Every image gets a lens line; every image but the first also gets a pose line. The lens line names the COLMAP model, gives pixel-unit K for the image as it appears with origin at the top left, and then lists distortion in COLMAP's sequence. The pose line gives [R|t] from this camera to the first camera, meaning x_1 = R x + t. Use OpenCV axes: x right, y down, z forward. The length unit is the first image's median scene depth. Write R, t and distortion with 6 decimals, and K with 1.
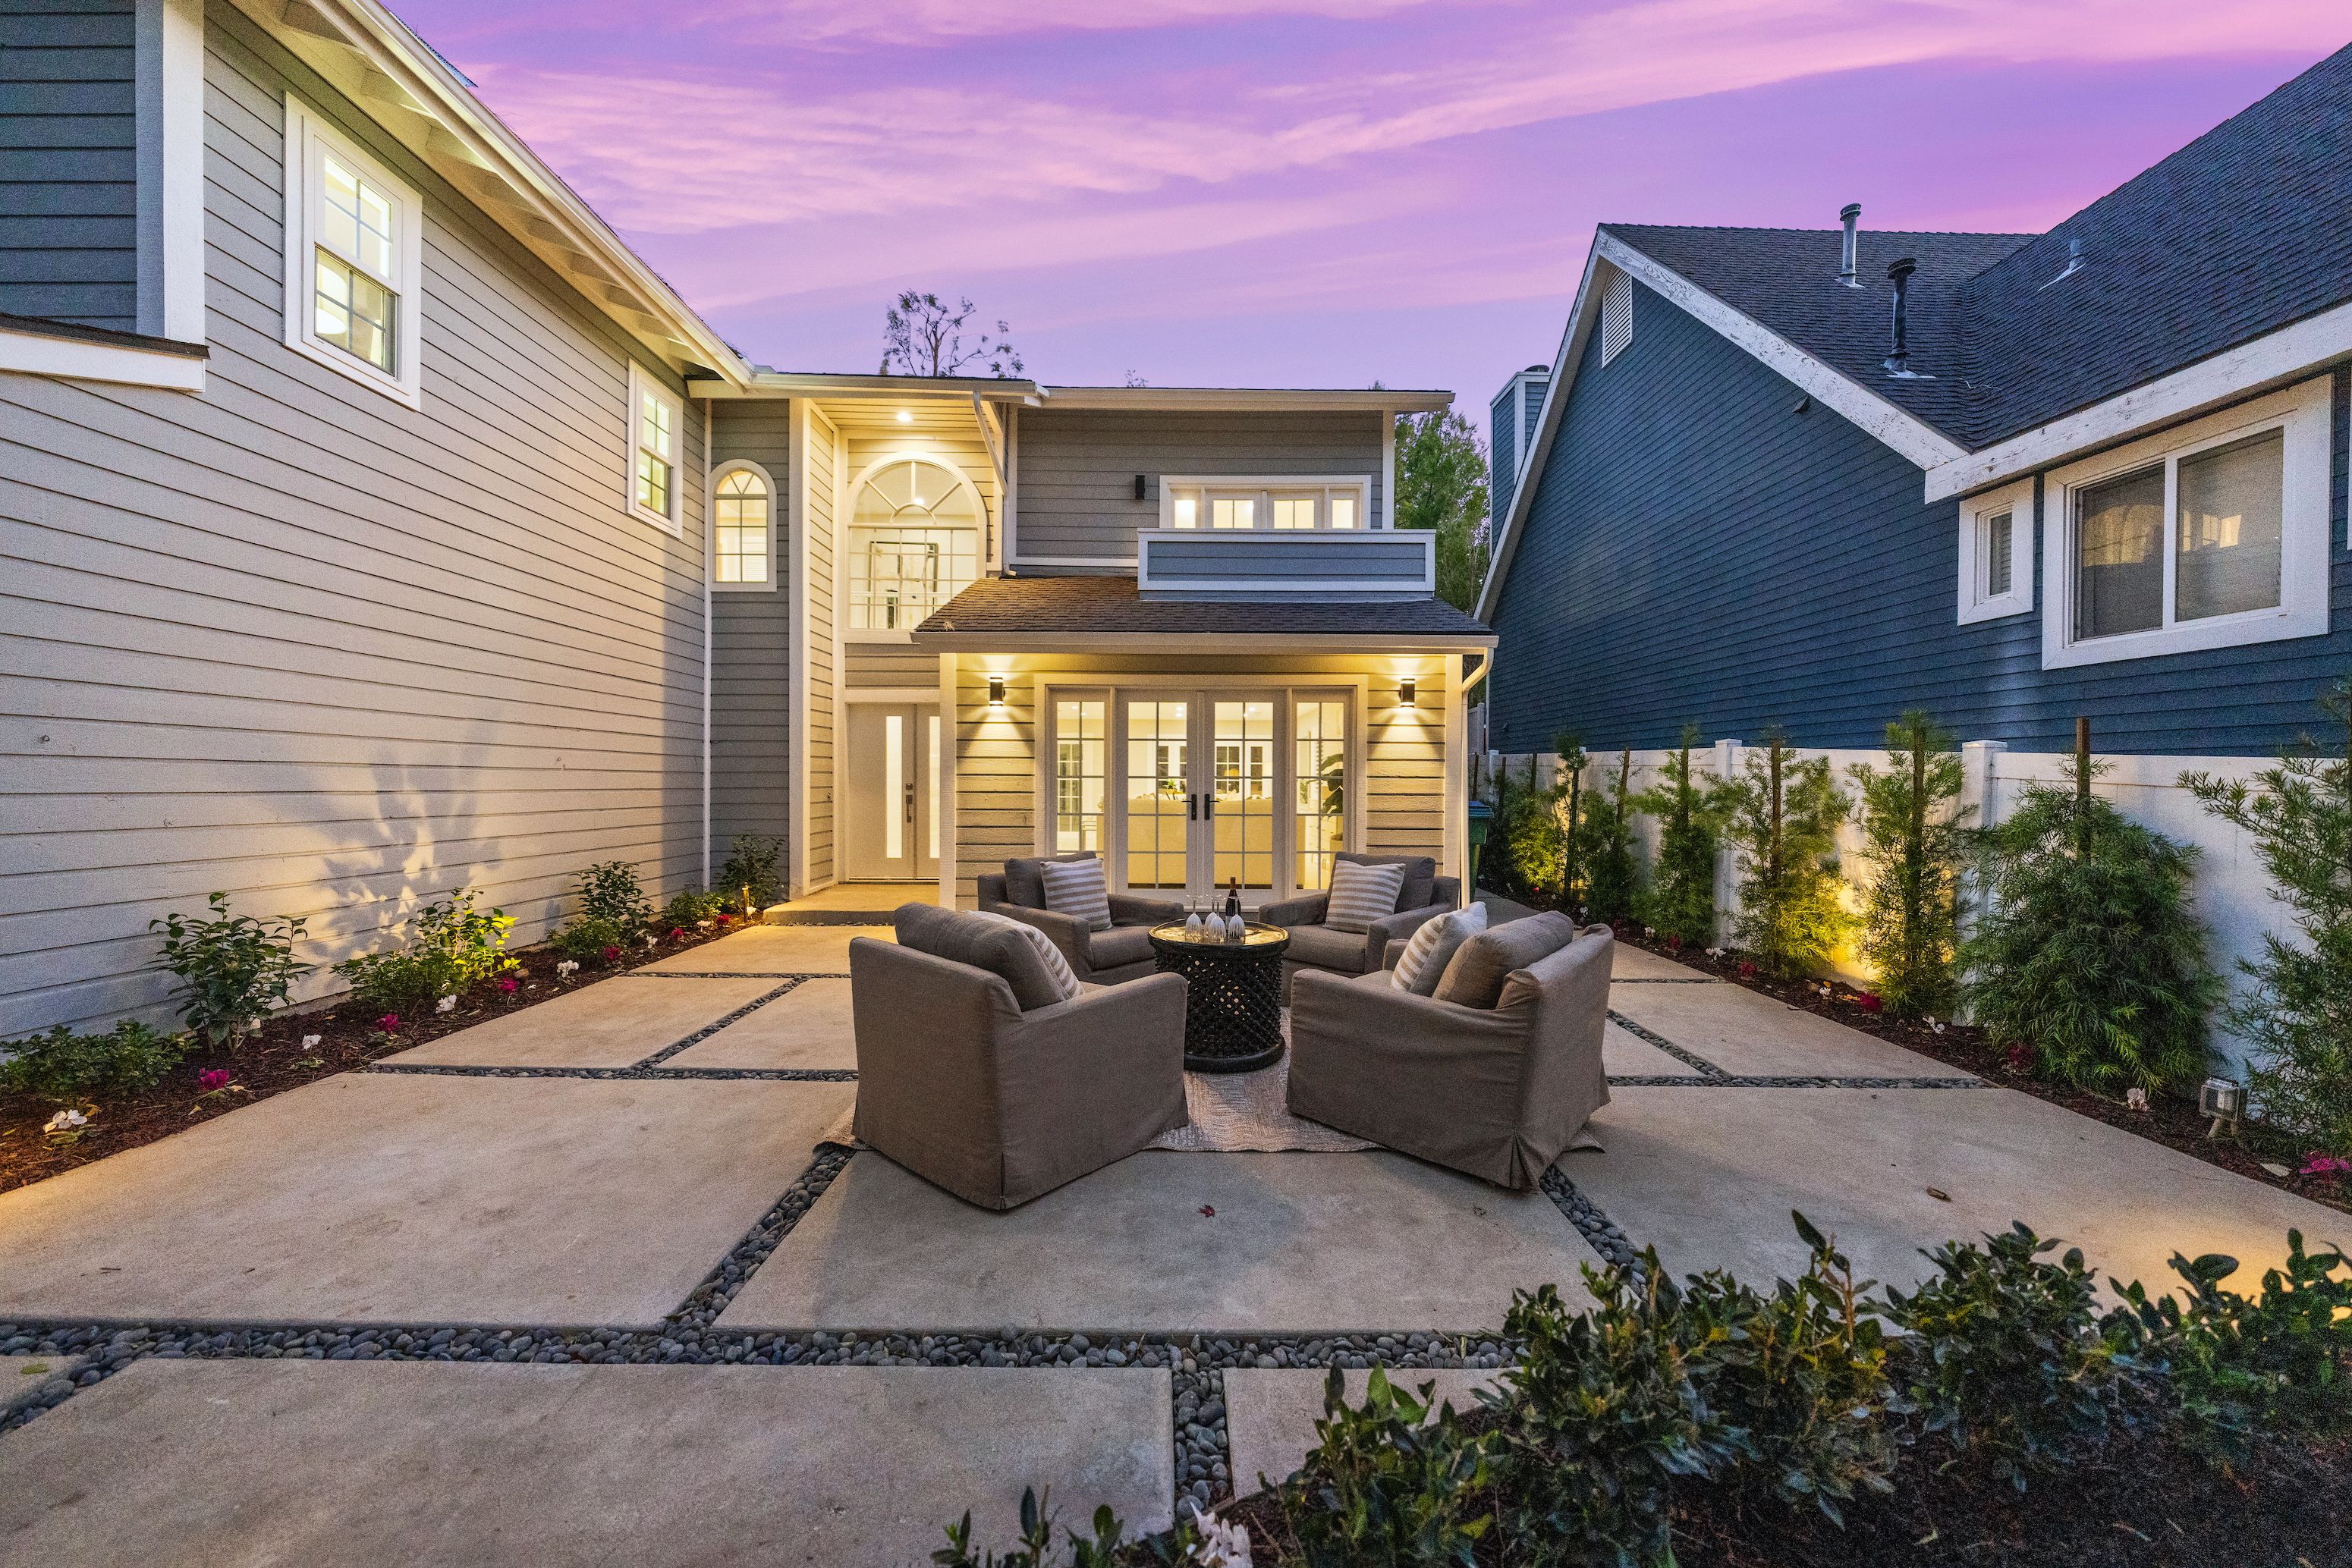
lens RADIAL K [[825.9, 0, 1177.0], [0, 825.9, 787.4], [0, 0, 1]] dist [-0.003562, -0.000210]
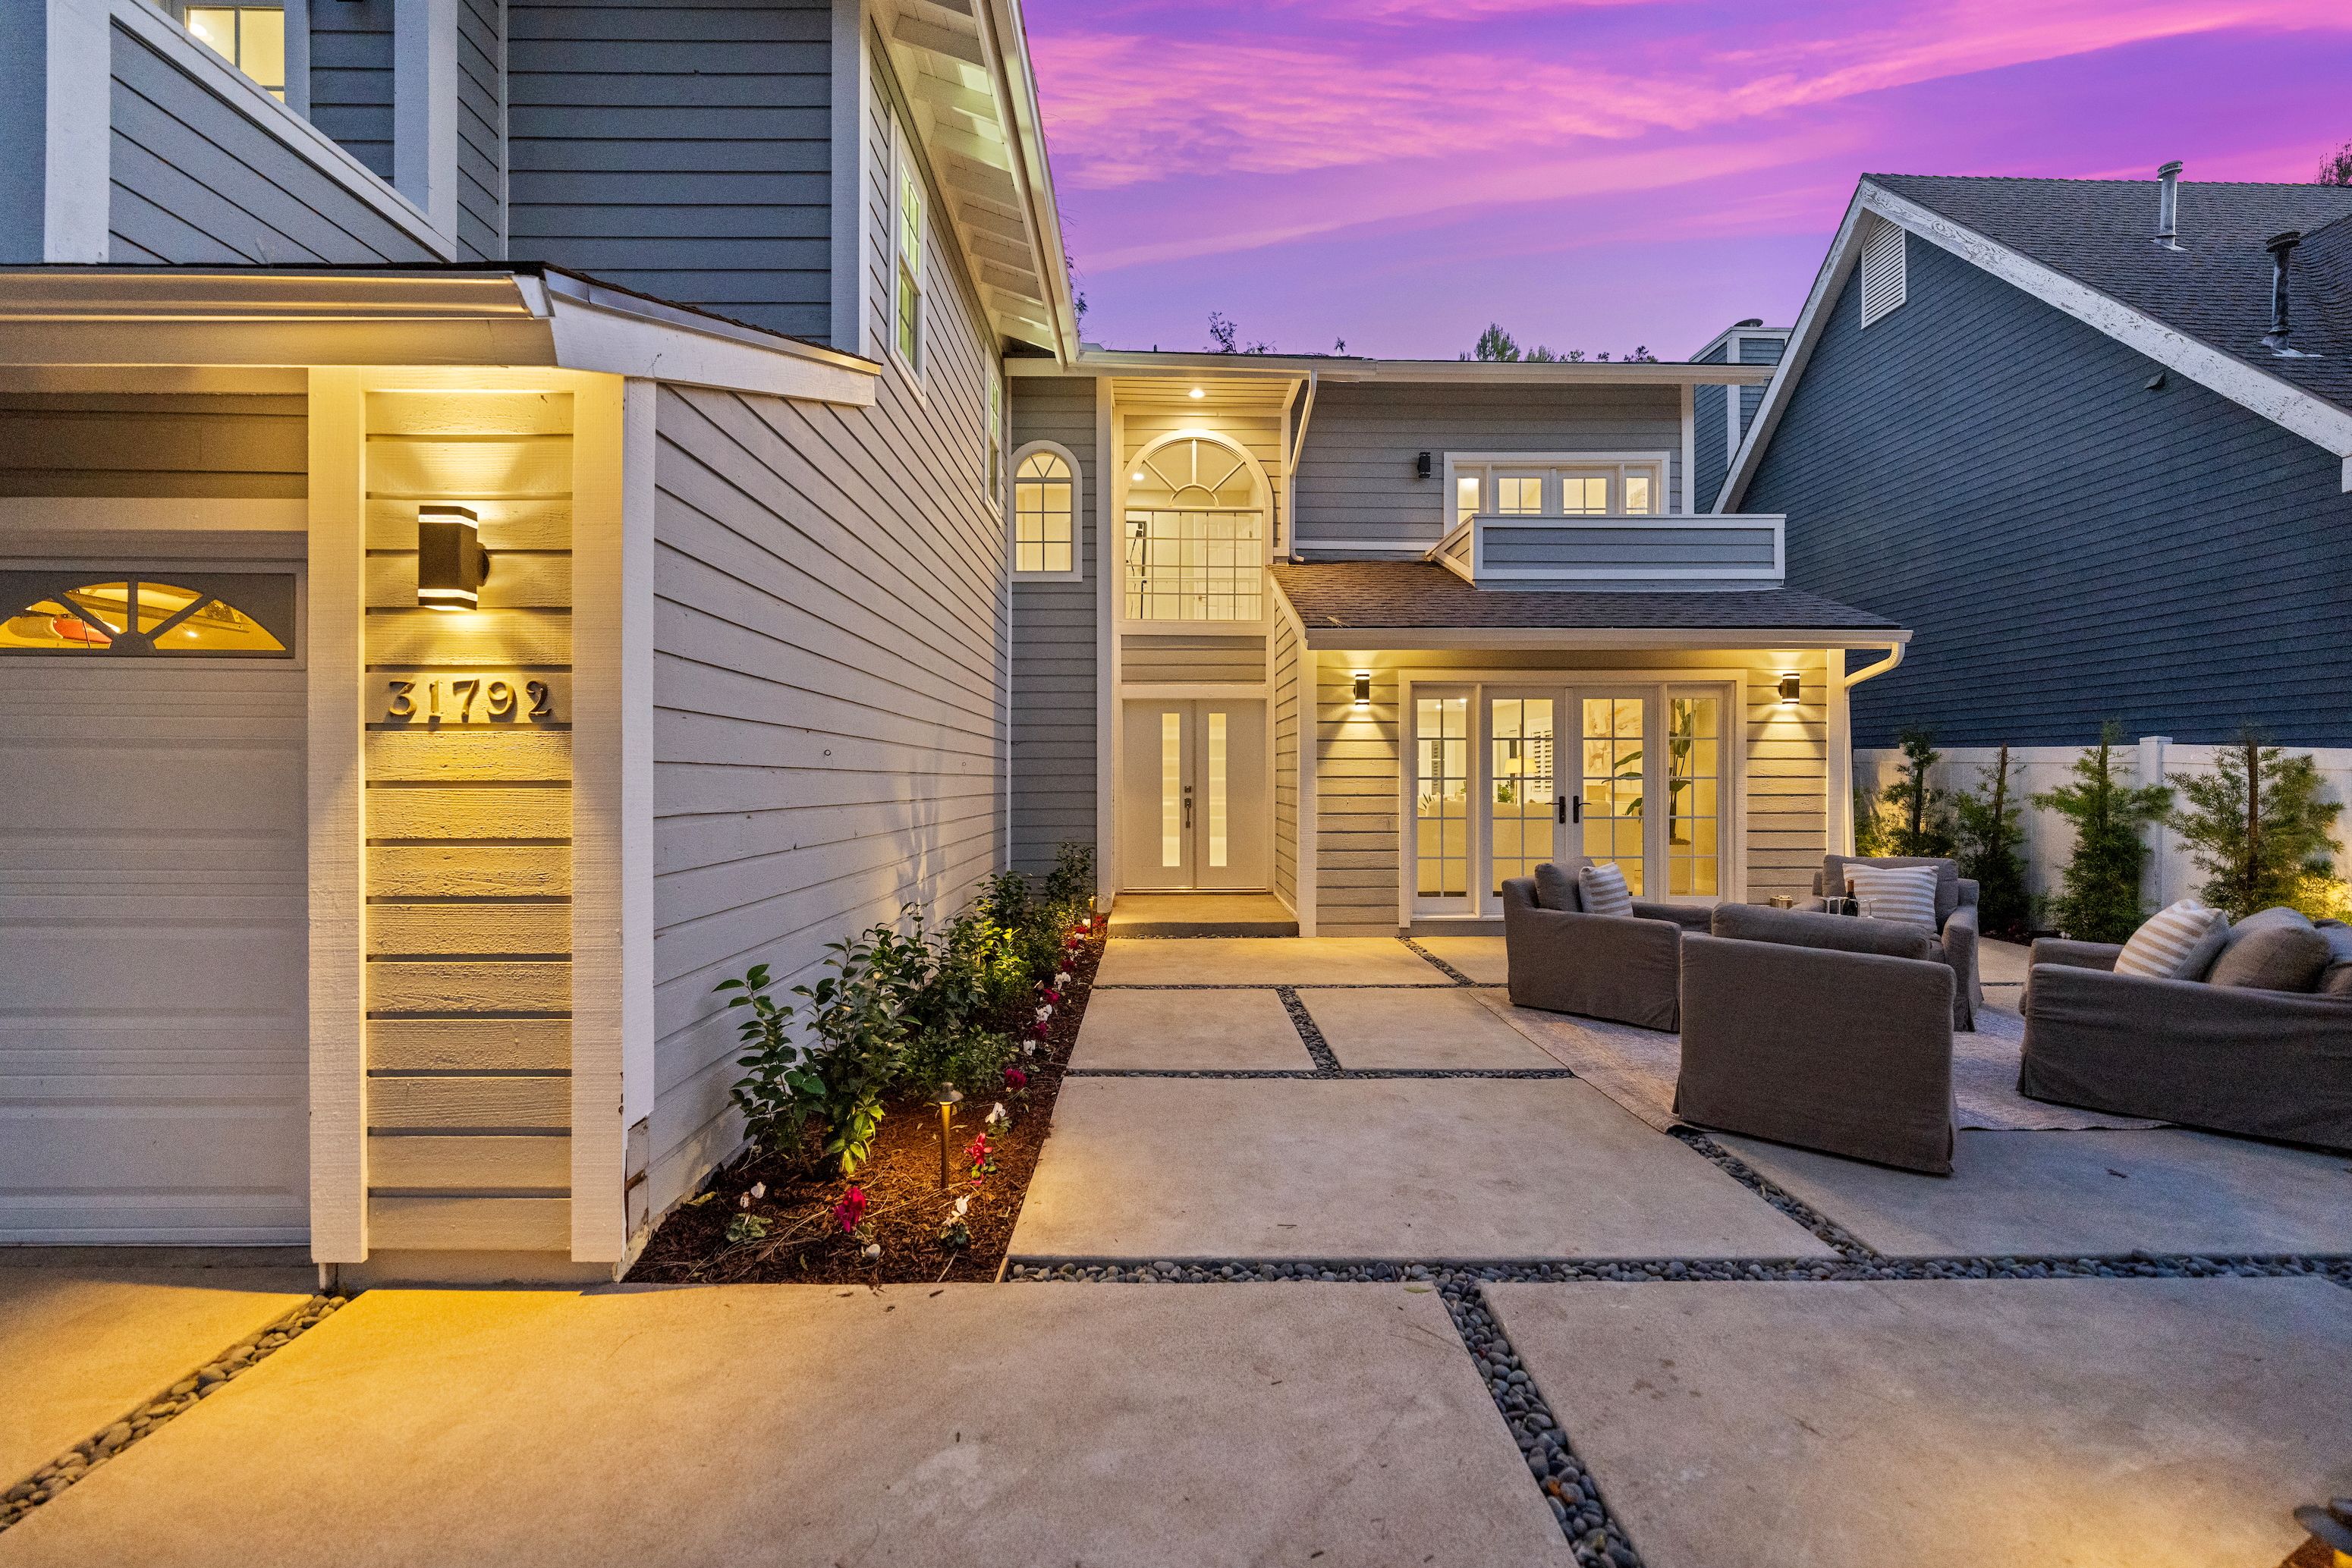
lens RADIAL K [[964.6, 0, 1177.7], [0, 964.6, 779.1], [0, 0, 1]] dist [-0.003230, 0.000331]
pose [[0.999896, -0.006375, 0.012945, -0.434482], [0.006446, 0.999965, -0.005382, -0.008129], [-0.012910, 0.005465, 0.999902, -0.101453]]
